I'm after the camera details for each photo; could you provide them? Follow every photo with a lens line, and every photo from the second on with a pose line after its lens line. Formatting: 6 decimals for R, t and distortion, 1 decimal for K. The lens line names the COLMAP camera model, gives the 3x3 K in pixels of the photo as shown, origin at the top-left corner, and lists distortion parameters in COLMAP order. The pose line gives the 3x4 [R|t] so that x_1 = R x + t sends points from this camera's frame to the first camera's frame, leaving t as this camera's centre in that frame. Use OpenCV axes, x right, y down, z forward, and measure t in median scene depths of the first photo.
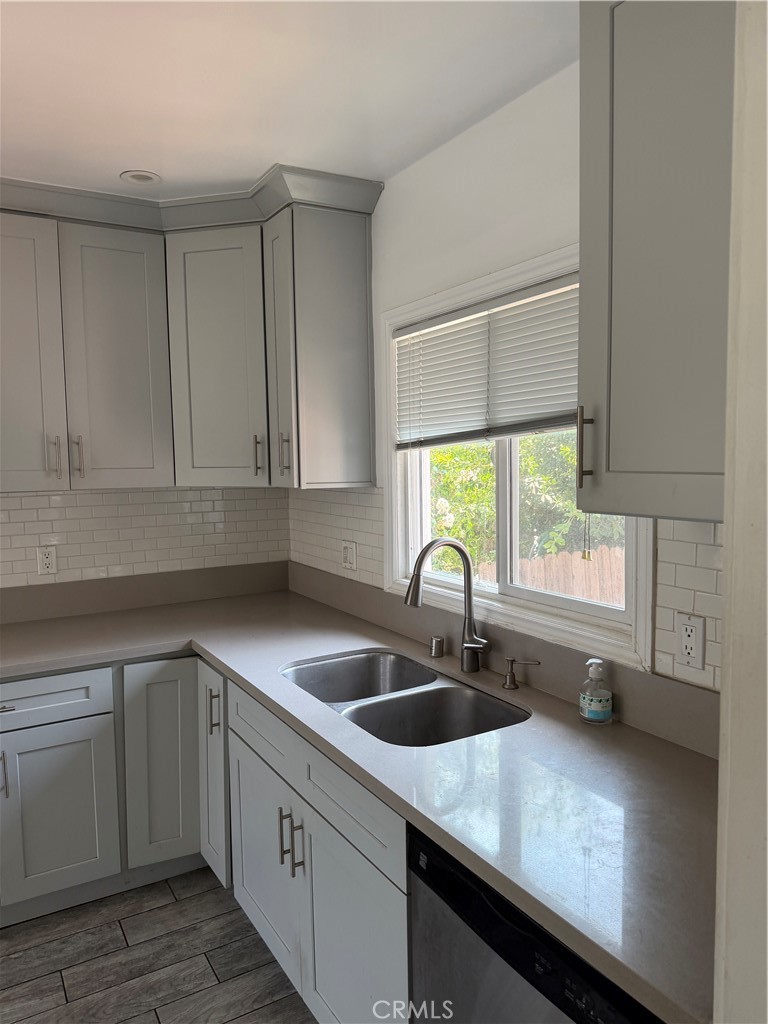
lens RADIAL K [[723.5, 0, 384.0], [0, 723.5, 512.0], [0, 0, 1]] dist [0.049481, -0.057656]
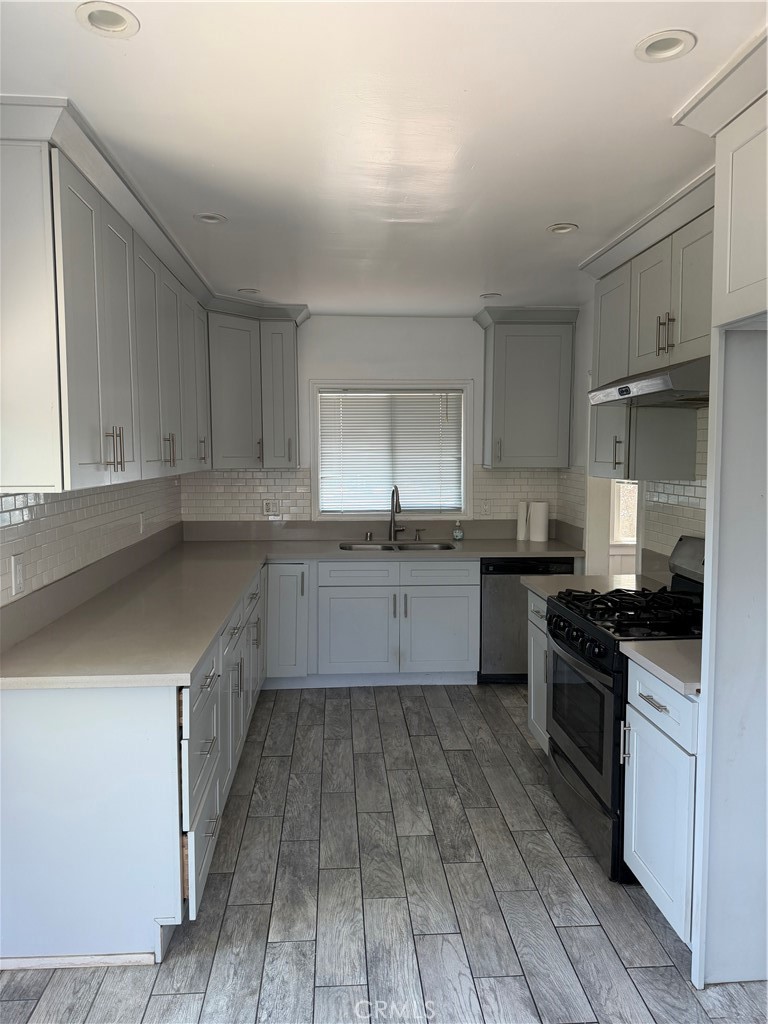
lens RADIAL K [[723.5, 0, 384.0], [0, 723.5, 512.0], [0, 0, 1]] dist [0.049481, -0.057656]
pose [[0.429523, -0.055666, 0.901338, -2.029071], [0.061810, 0.997570, 0.032155, 0.040928], [-0.900938, 0.041900, 0.431920, -0.022443]]
